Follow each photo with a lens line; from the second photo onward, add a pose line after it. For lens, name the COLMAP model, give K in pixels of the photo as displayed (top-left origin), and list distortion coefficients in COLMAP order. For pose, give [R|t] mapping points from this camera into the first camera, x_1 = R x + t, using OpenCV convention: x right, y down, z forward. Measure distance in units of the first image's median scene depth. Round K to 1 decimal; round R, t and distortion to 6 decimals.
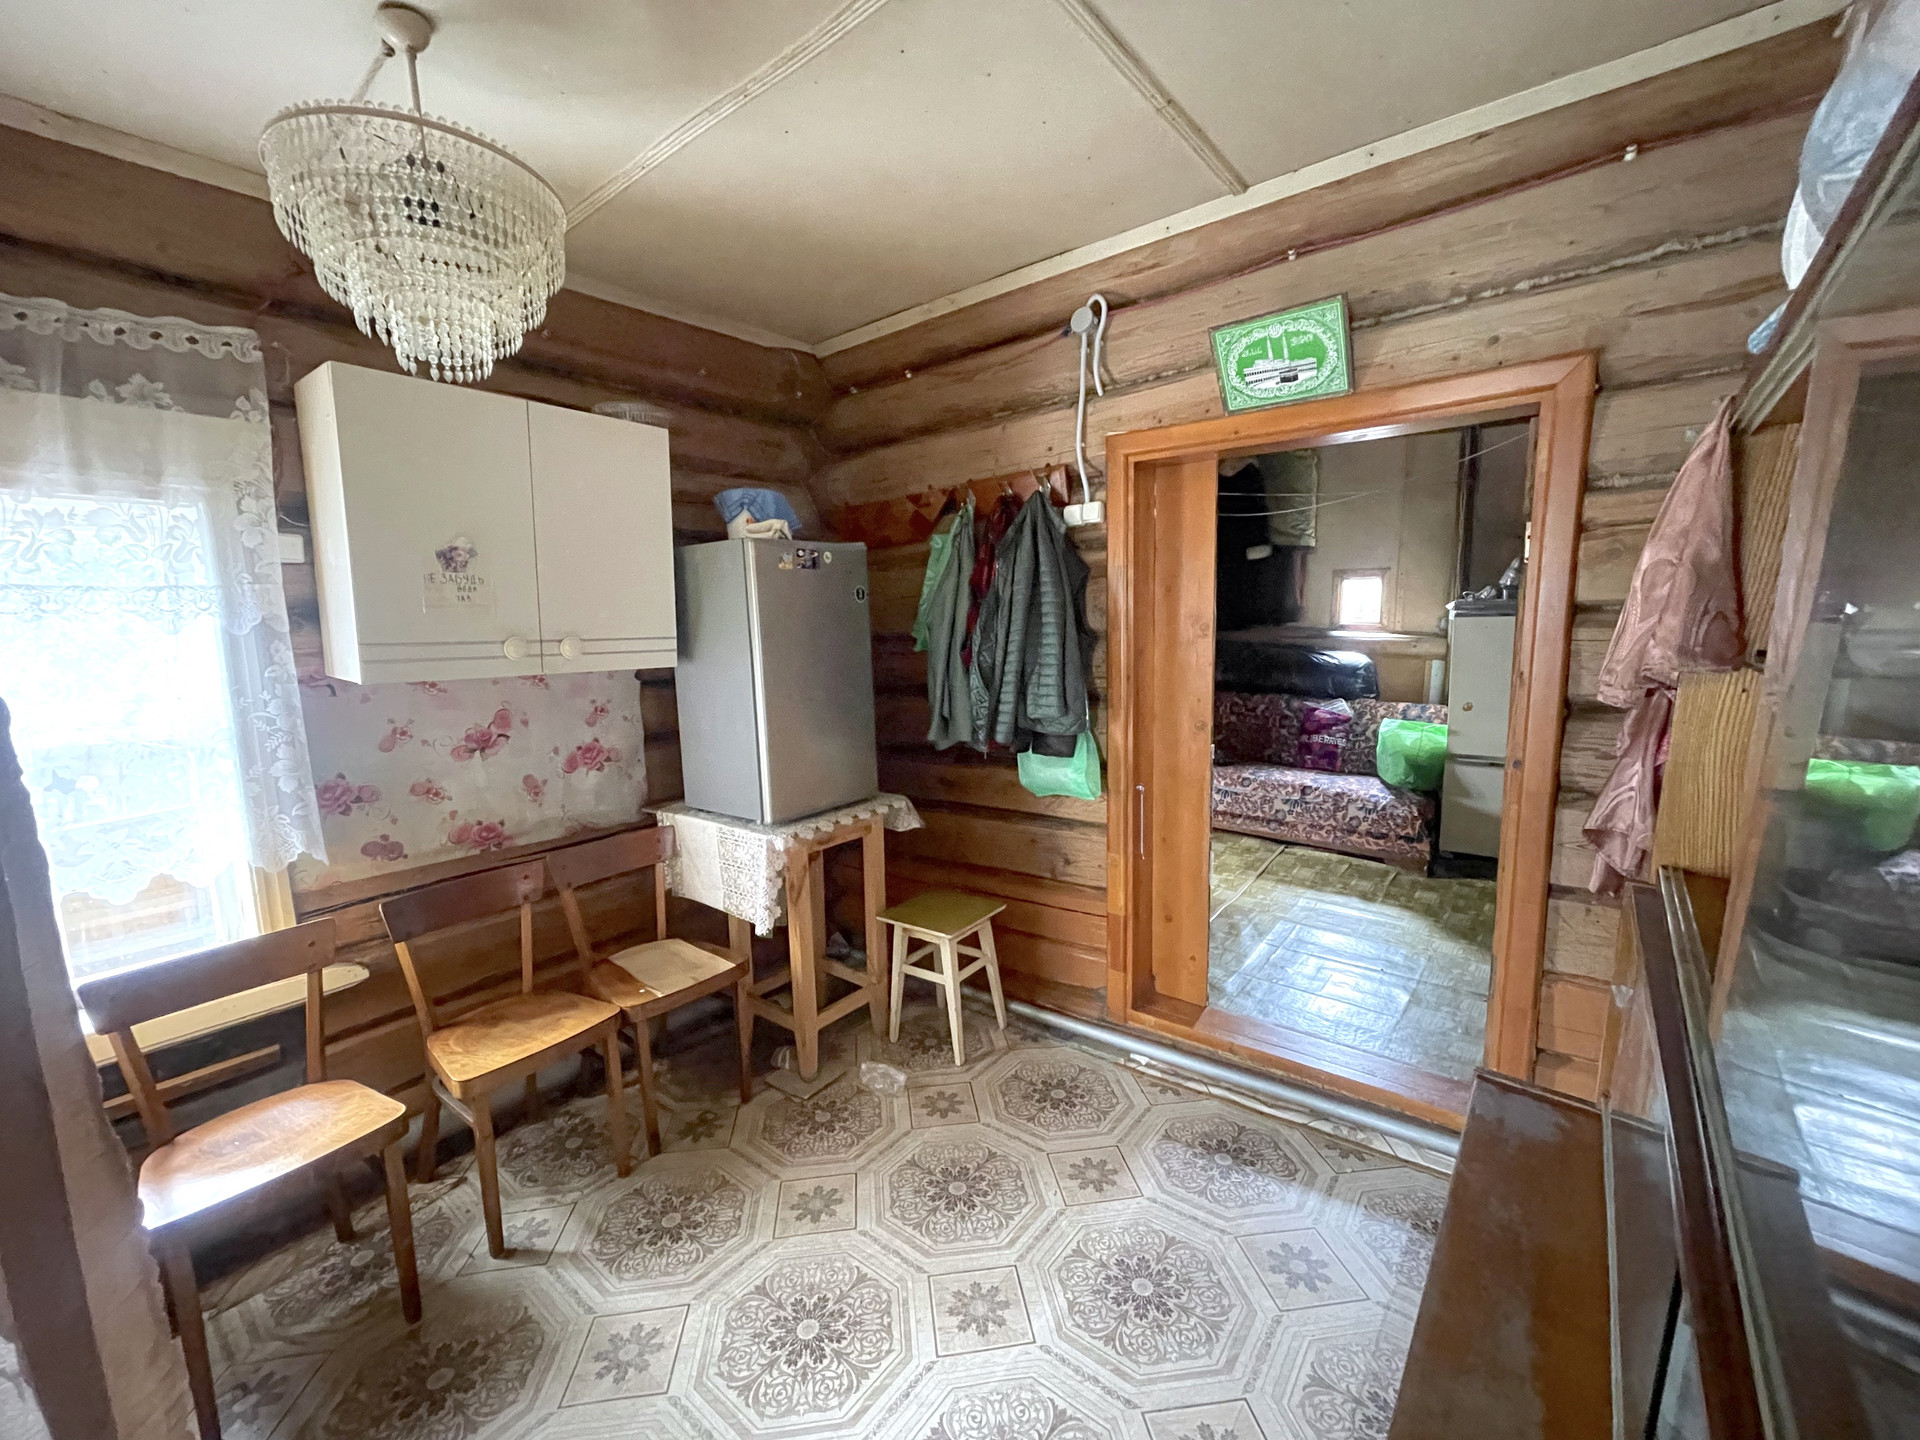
lens RADIAL K [[765.5, 0, 955.2], [0, 765.5, 721.5], [0, 0, 1]] dist [-0.004457, 0.000331]
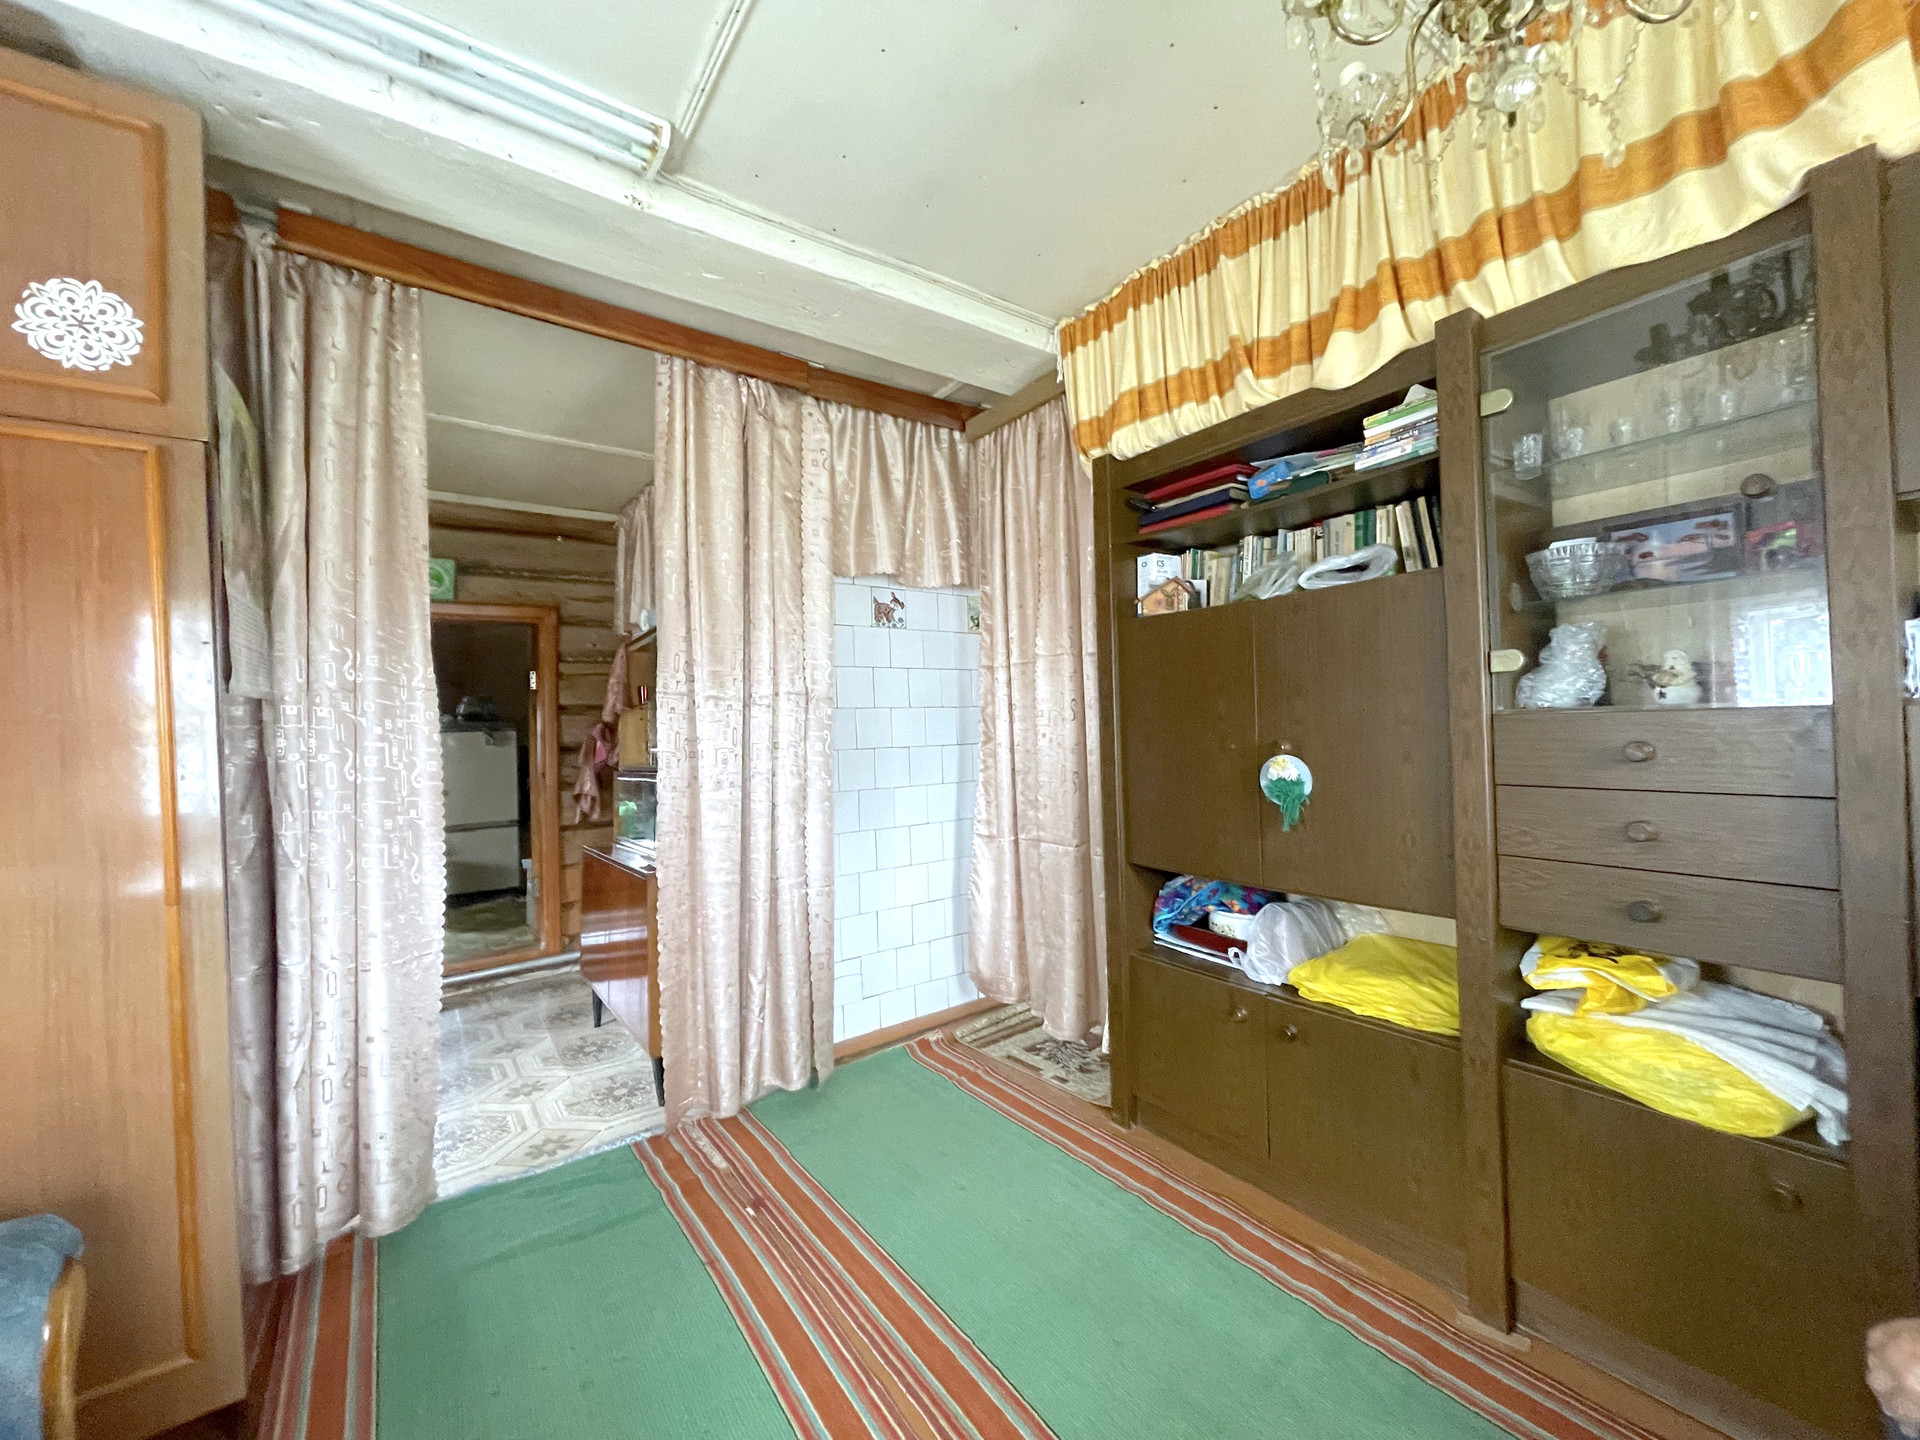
lens RADIAL K [[765.5, 0, 957.0], [0, 765.5, 727.5], [0, 0, 1]] dist [-0.004457, 0.000331]
pose [[0.267677, 0.027728, 0.963110, -1.192918], [0.154712, 0.985379, -0.071368, 0.284289], [-0.951007, 0.168108, 0.259473, -0.827221]]
